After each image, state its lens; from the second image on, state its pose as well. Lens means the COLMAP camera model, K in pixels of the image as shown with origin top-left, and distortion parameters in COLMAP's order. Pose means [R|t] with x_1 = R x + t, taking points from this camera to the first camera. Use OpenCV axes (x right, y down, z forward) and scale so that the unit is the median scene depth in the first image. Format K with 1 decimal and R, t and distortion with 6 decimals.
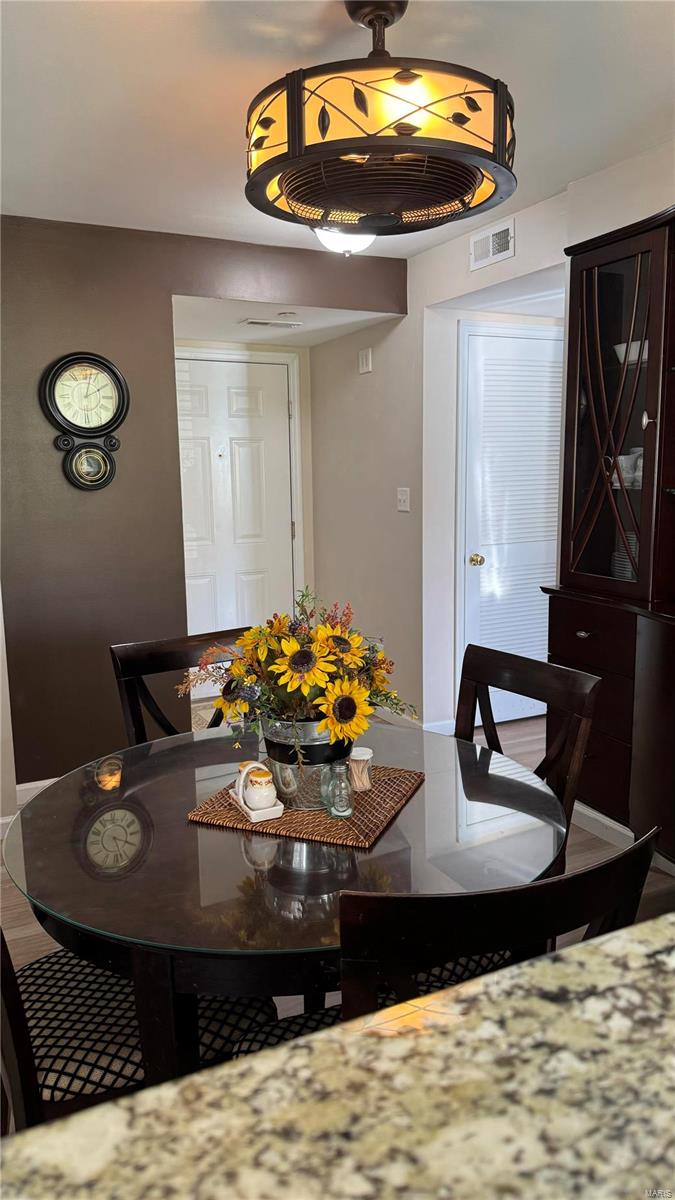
lens RADIAL K [[843.8, 0, 337.5], [0, 843.8, 600.0], [0, 0, 1]] dist [0.114882, -0.179386]
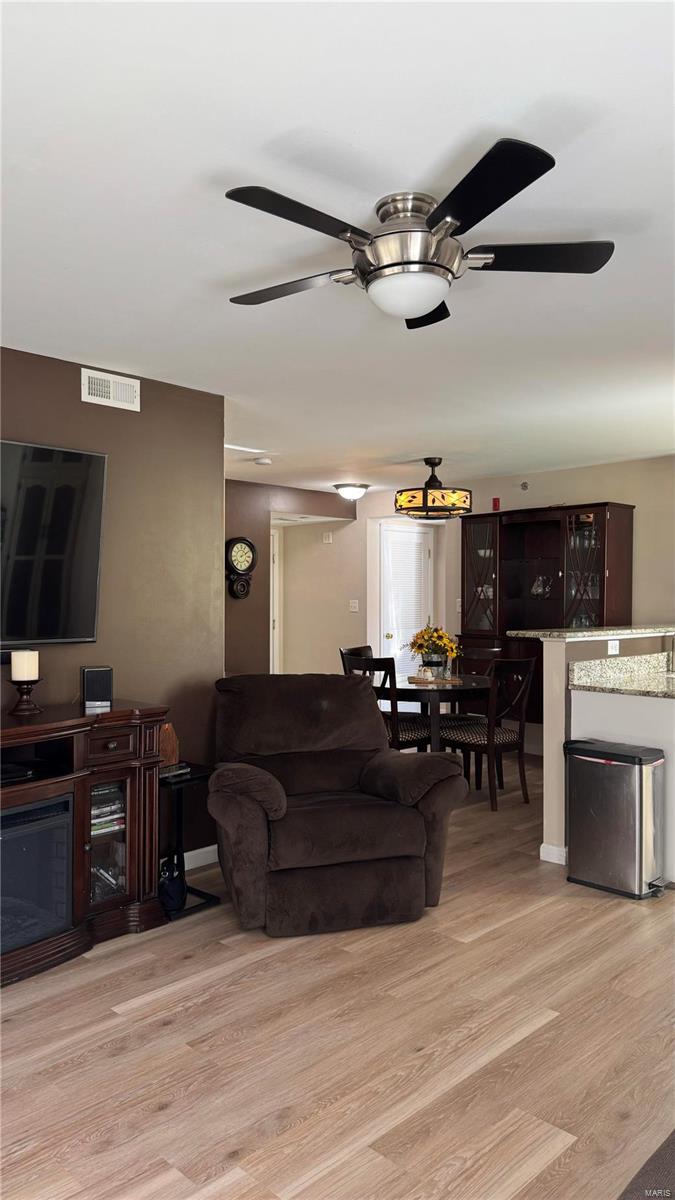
lens RADIAL K [[857.4, 0, 322.3], [0, 857.4, 596.9], [0, 0, 1]] dist [0.060192, 0.000671]
pose [[0.950369, 0.014507, 0.310785, -1.088140], [0.033221, 0.988470, -0.147727, 0.275128], [-0.309345, 0.150720, 0.938930, -1.557297]]
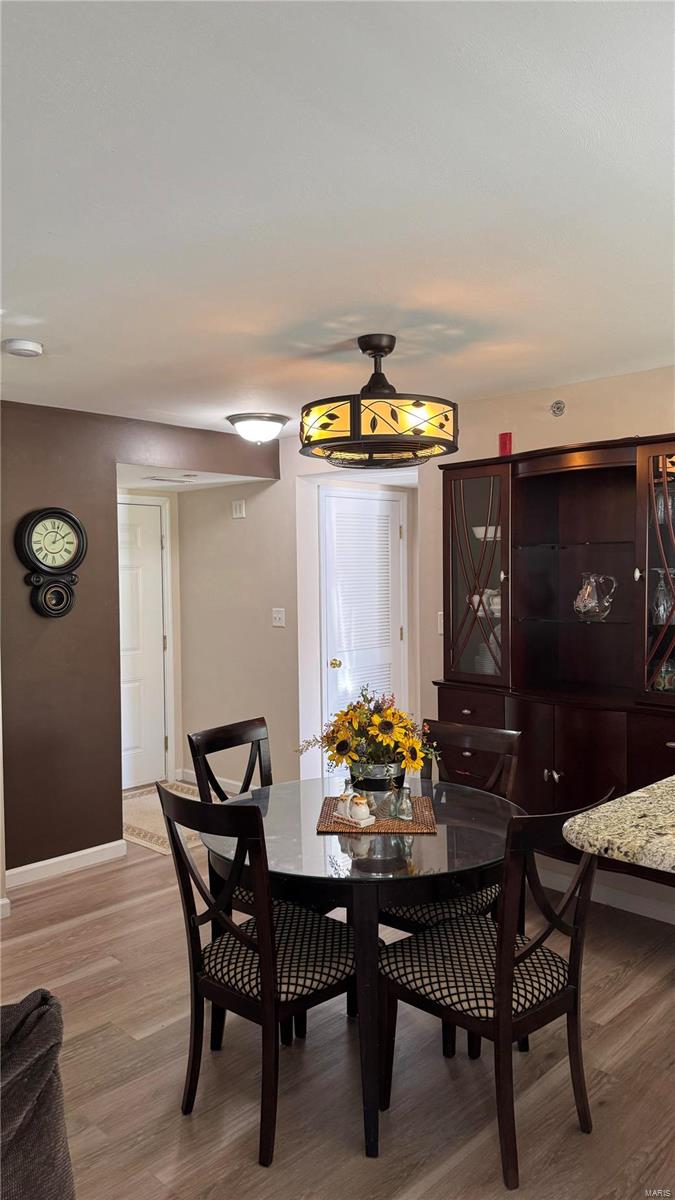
lens RADIAL K [[843.8, 0, 337.5], [0, 843.8, 600.0], [0, 0, 1]] dist [0.114882, -0.179386]
pose [[0.946579, -0.008813, 0.322353, -0.424647], [0.047441, 0.992556, -0.112172, 0.001834], [-0.318965, 0.121472, 0.939950, -0.381657]]
